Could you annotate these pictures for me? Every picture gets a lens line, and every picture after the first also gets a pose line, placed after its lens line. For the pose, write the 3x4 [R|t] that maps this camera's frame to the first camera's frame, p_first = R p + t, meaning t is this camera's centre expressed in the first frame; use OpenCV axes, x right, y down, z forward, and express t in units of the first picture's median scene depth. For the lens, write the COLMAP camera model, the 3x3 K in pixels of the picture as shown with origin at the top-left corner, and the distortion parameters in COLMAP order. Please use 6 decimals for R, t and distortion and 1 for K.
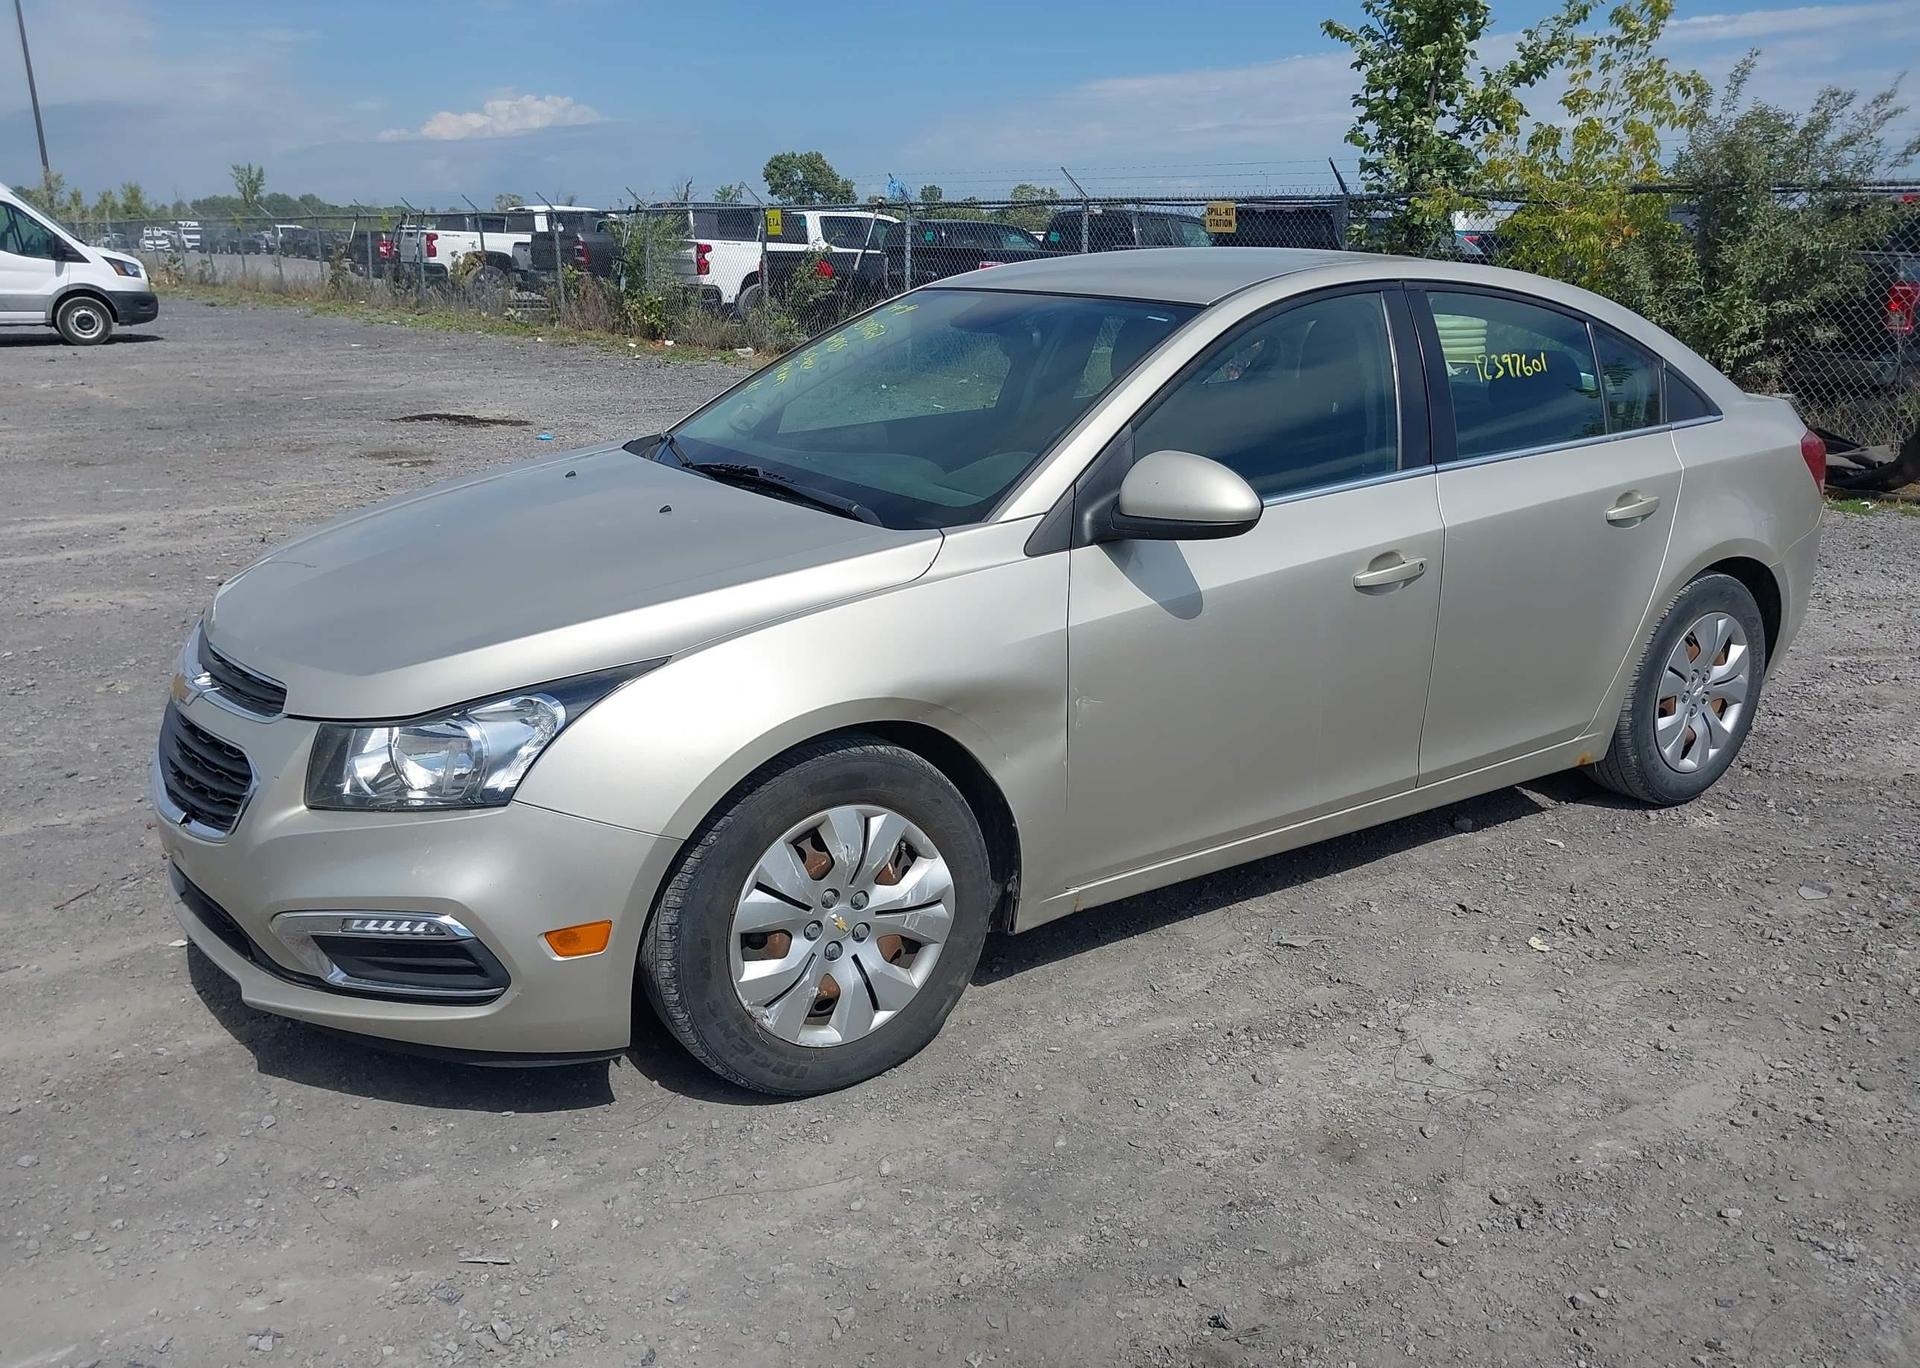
lens RADIAL K [[1520.5, 0, 967.3], [0, 1520.5, 678.7], [0, 0, 1]] dist [0.020185, -0.029290]
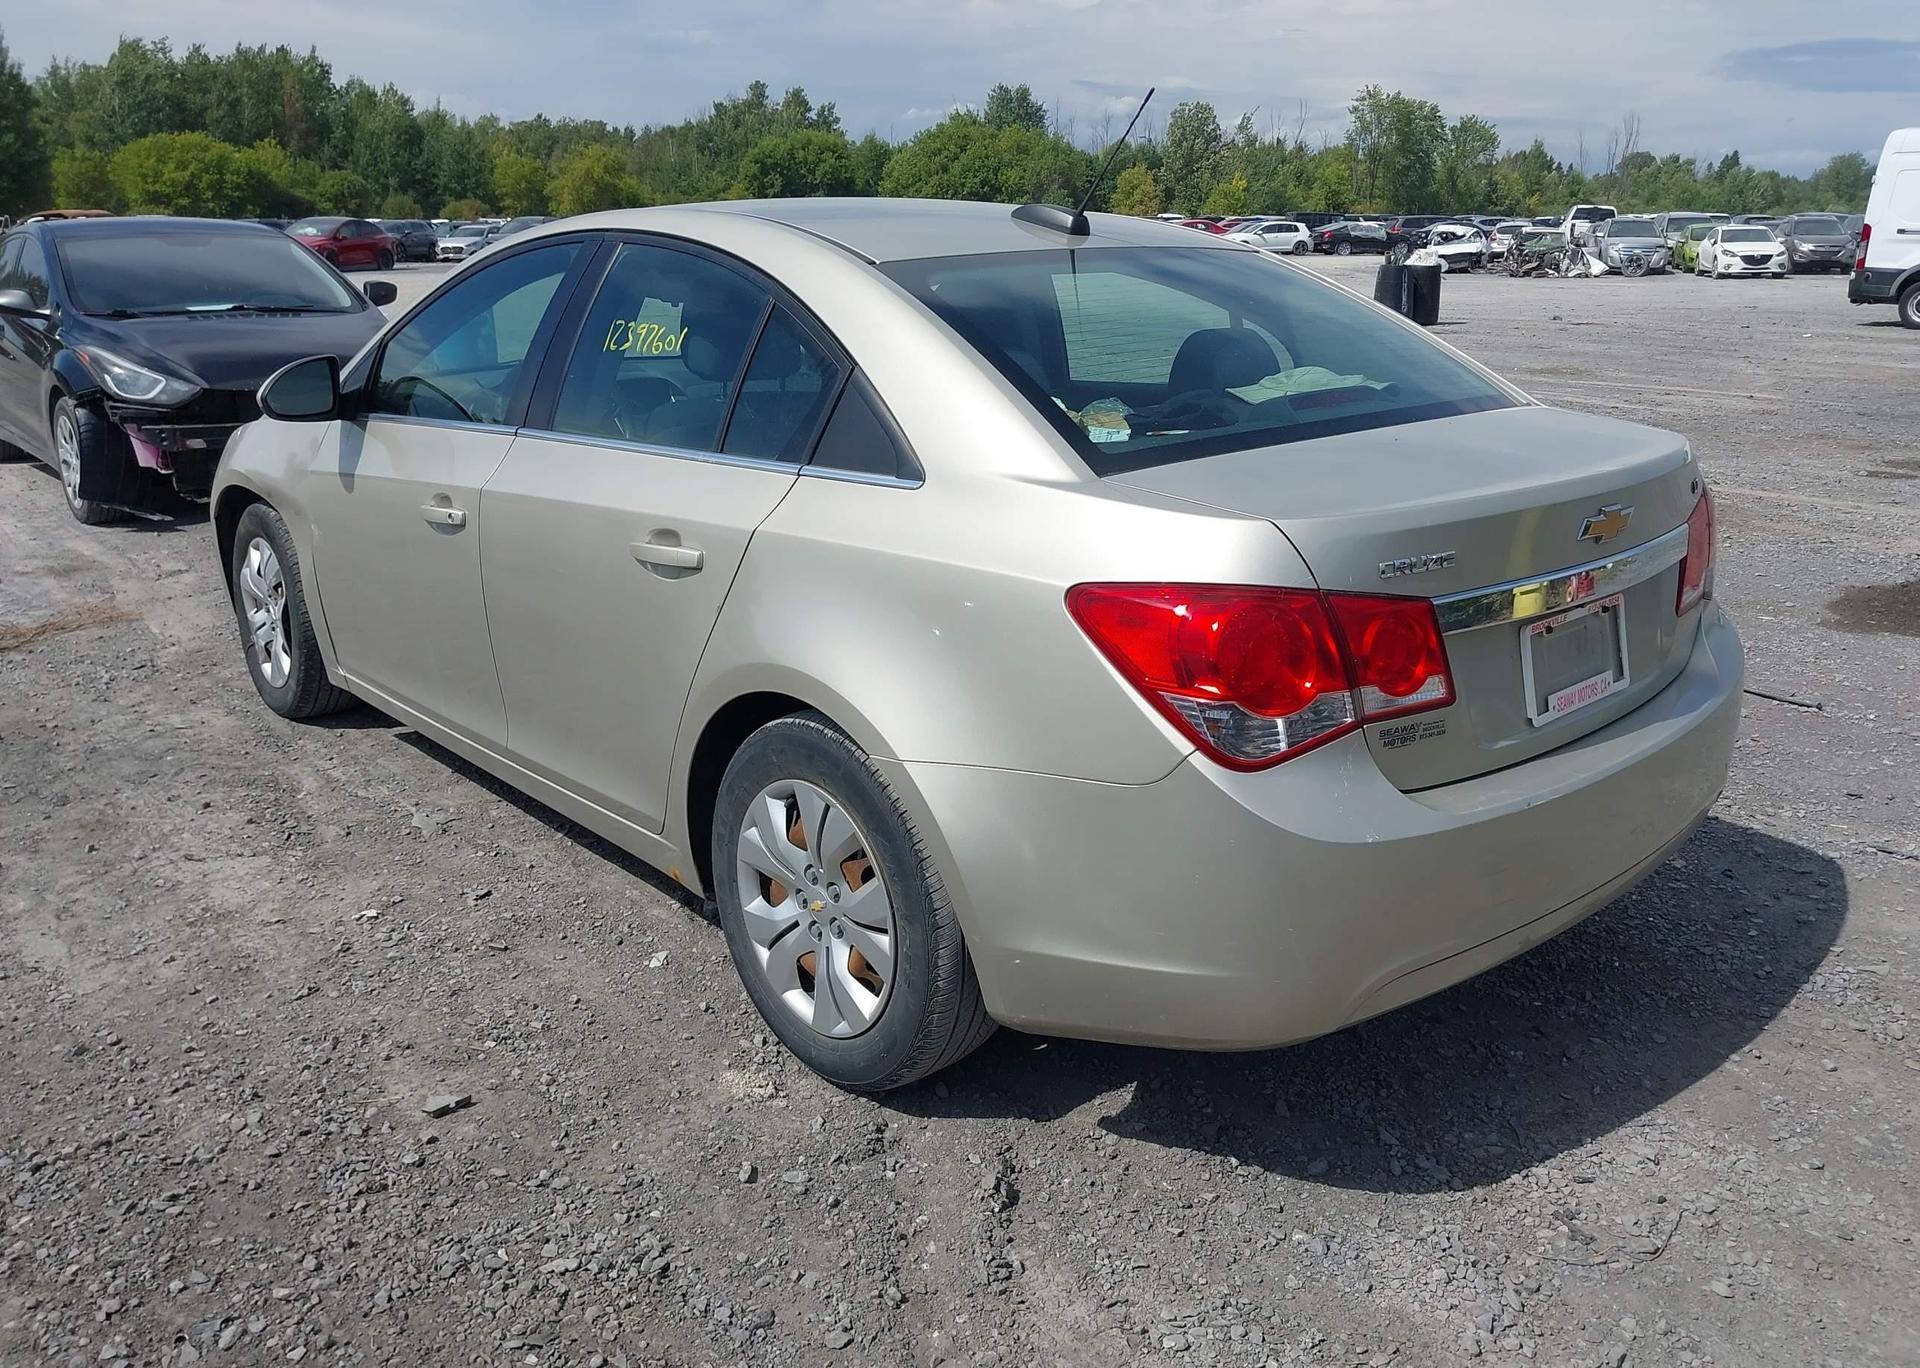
lens RADIAL K [[1520.5, 0, 971.5], [0, 1520.5, 679.7], [0, 0, 1]] dist [0.020185, -0.029290]
pose [[0.127194, 0.277009, -0.952411, 1.054964], [-0.271201, 0.933333, 0.235242, -0.240670], [0.954082, 0.228374, 0.193839, 0.923780]]
